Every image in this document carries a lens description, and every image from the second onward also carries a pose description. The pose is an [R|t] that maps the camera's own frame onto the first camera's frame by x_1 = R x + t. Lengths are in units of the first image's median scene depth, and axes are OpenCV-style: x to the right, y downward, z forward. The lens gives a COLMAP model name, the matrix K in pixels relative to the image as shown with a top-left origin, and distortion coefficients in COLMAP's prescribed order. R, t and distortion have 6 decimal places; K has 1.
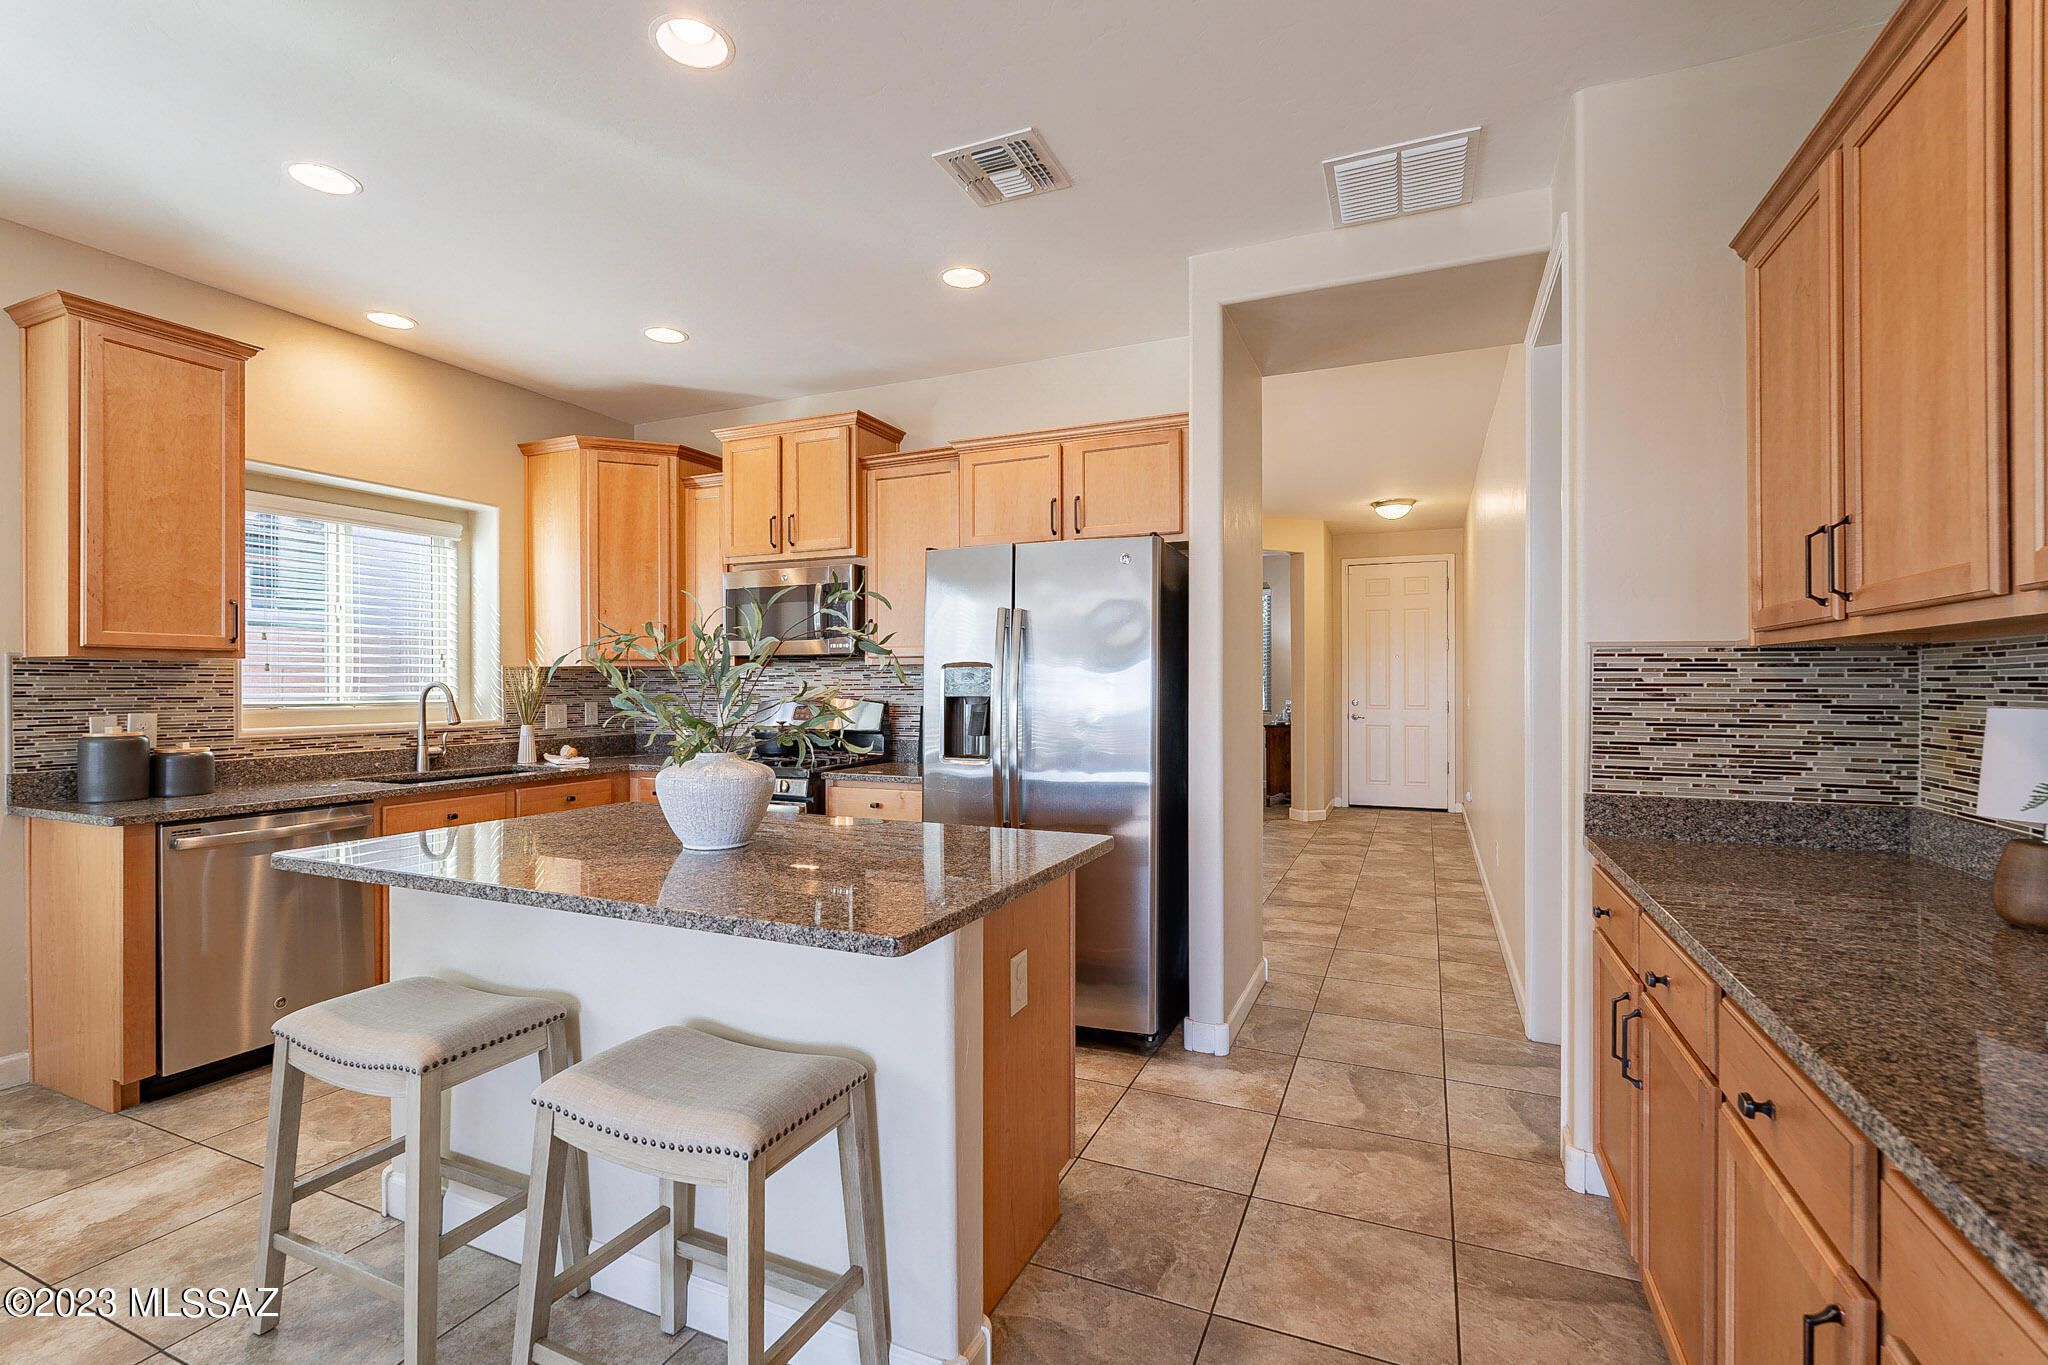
lens RADIAL K [[905.3, 0, 1023.7], [0, 905.3, 684.3], [0, 0, 1]] dist [-0.004111, 0.000110]
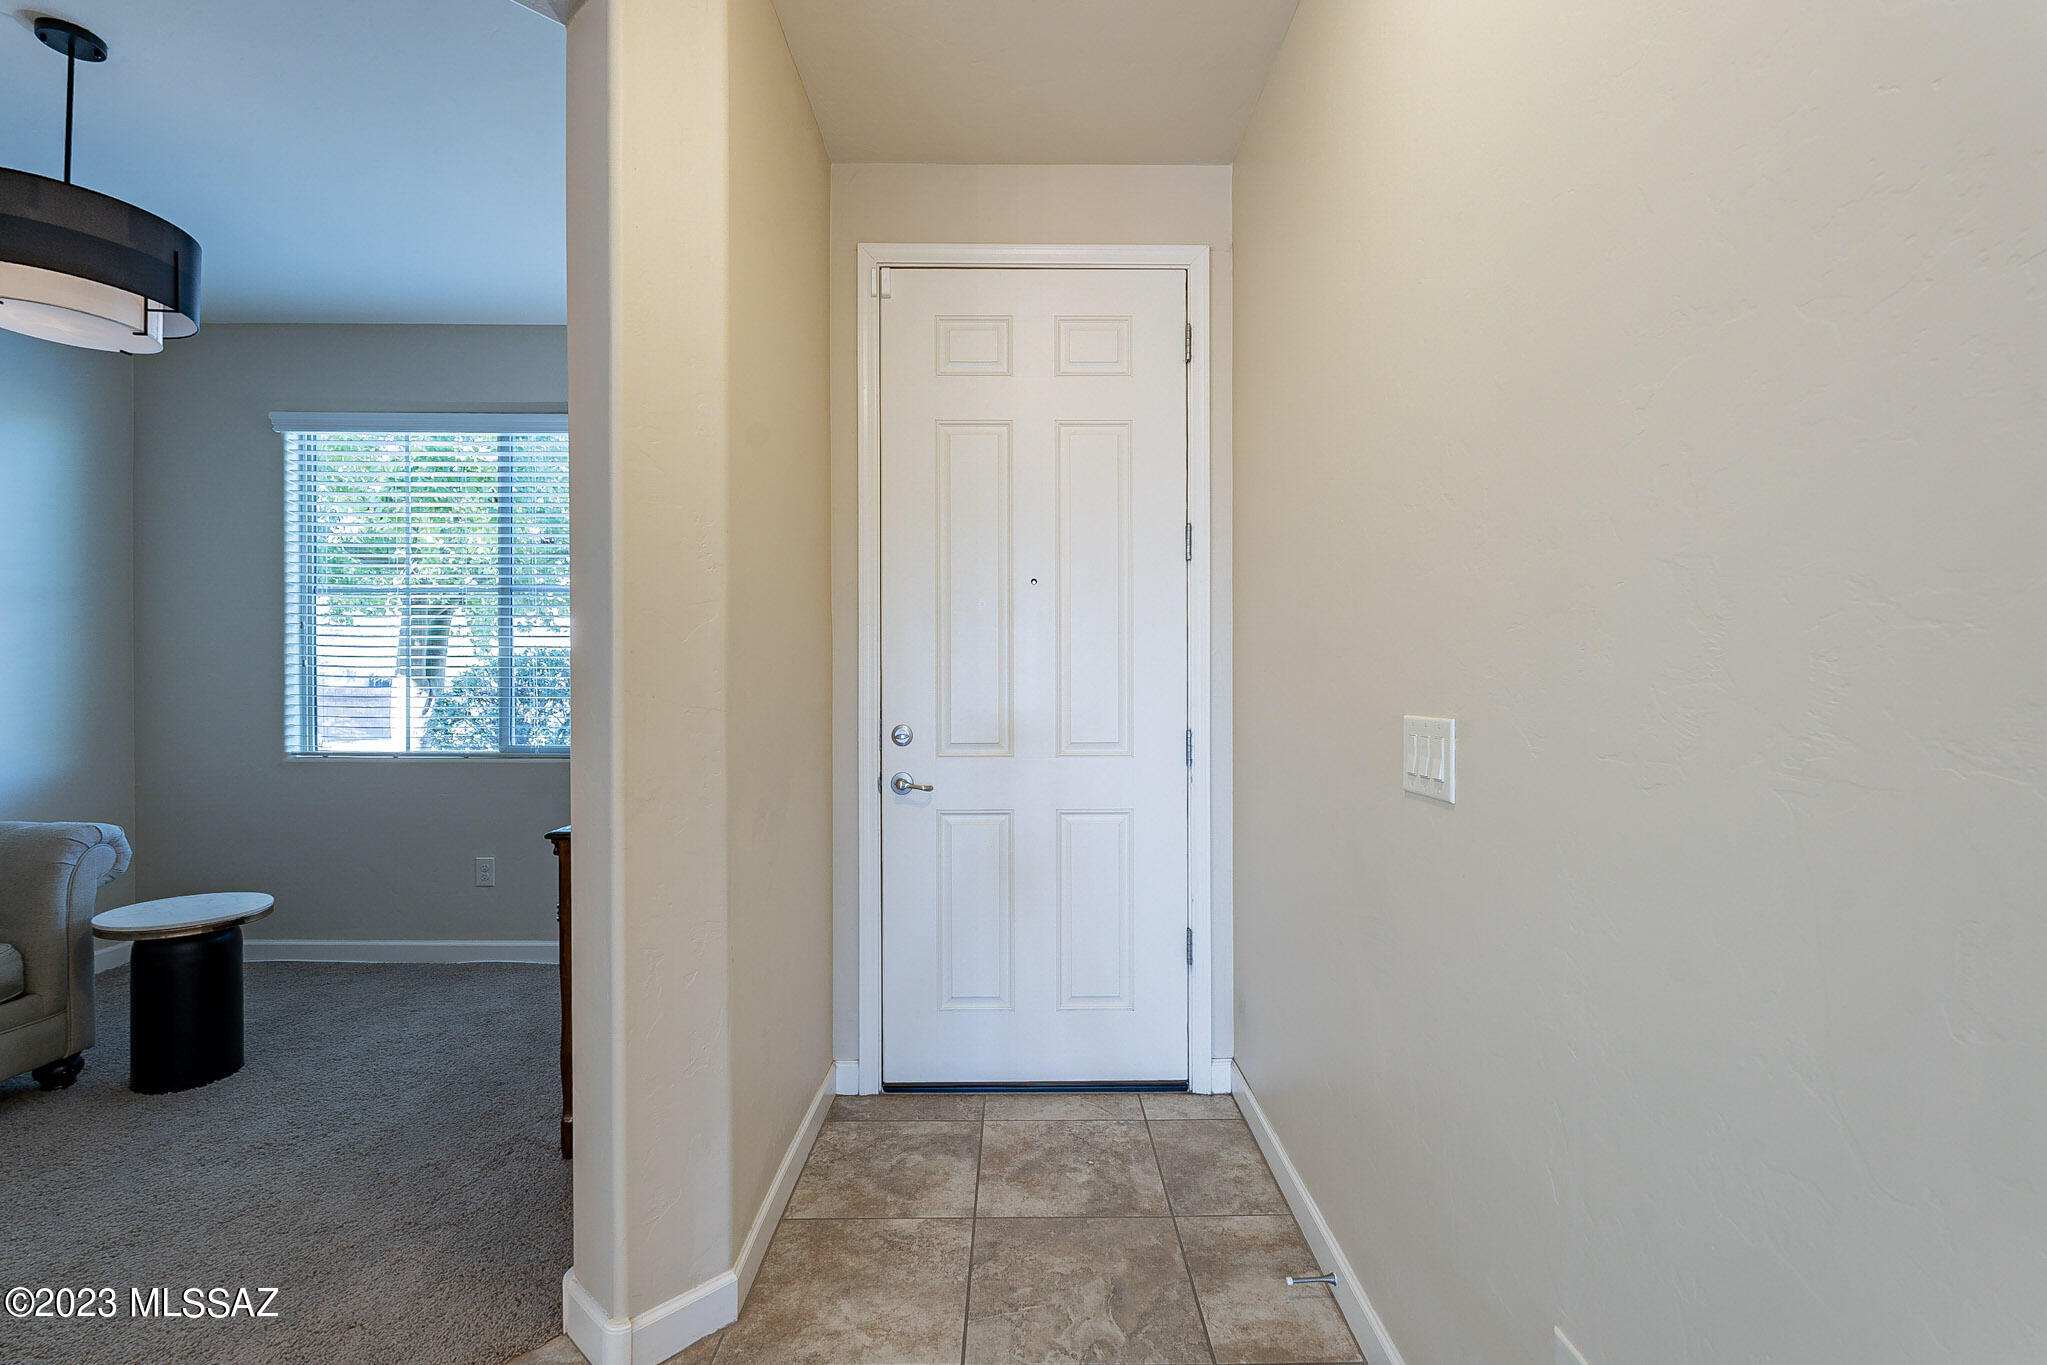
lens RADIAL K [[904.8, 0, 1022.4], [0, 904.8, 691.5], [0, 0, 1]] dist [-0.004111, 0.000110]
pose [[0.915434, -0.001418, 0.402465, 0.702811], [-0.000065, 0.999993, 0.003671, 0.011838], [-0.402467, -0.003387, 0.915428, 1.772802]]
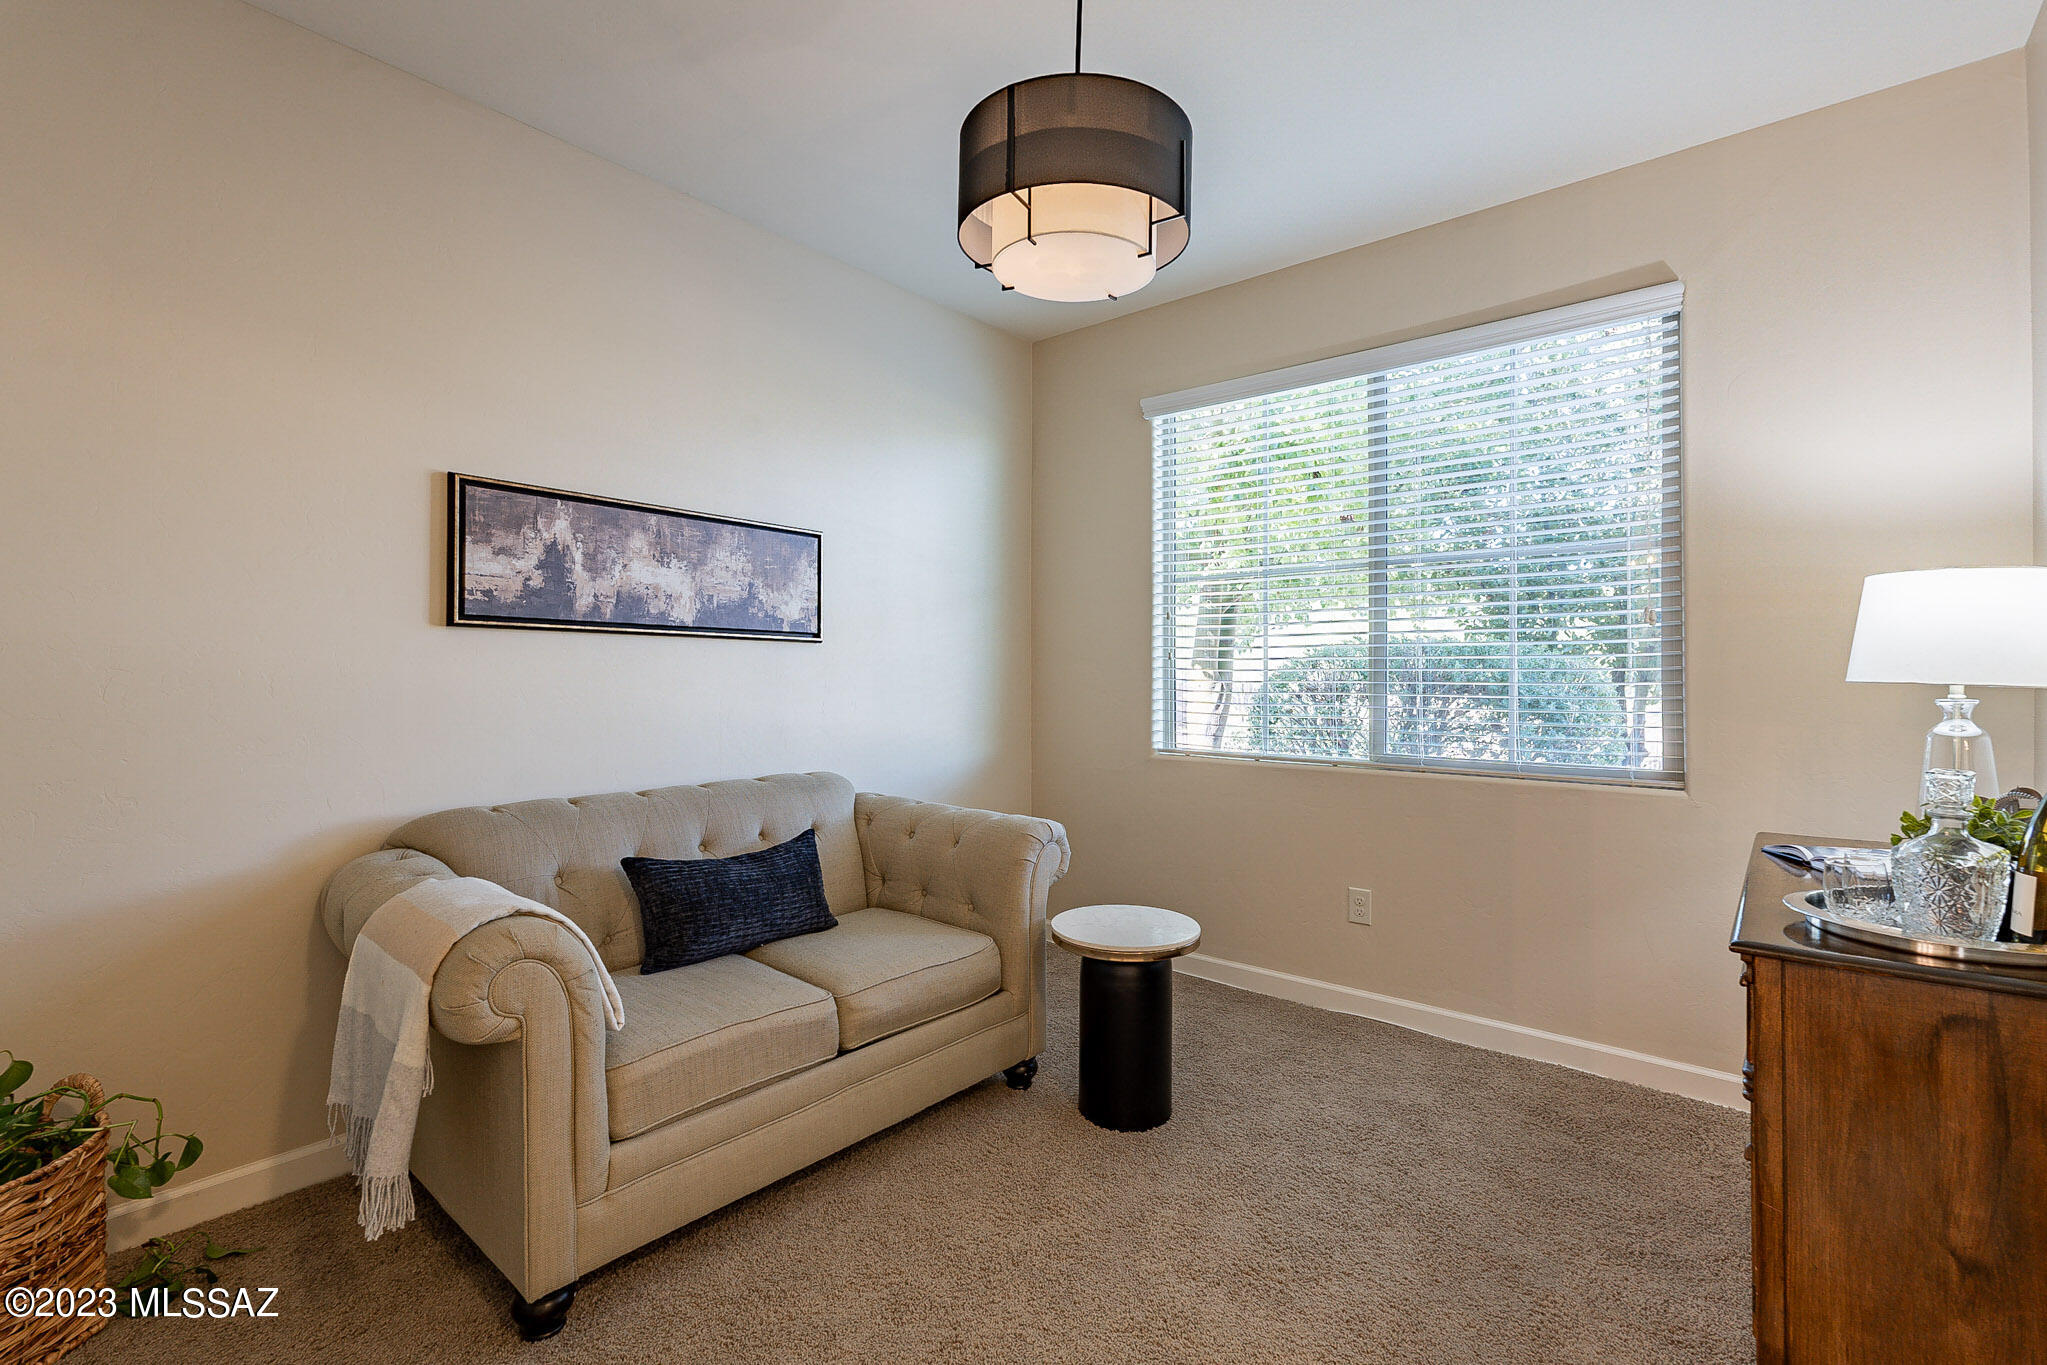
lens RADIAL K [[904.8, 0, 1010.7], [0, 904.8, 679.1], [0, 0, 1]] dist [-0.004111, 0.000110]
pose [[0.957278, 0.004021, -0.289141, 0.483452], [-0.005146, 0.999982, -0.003132, 0.012719], [0.289123, 0.004486, 0.957281, 2.057774]]
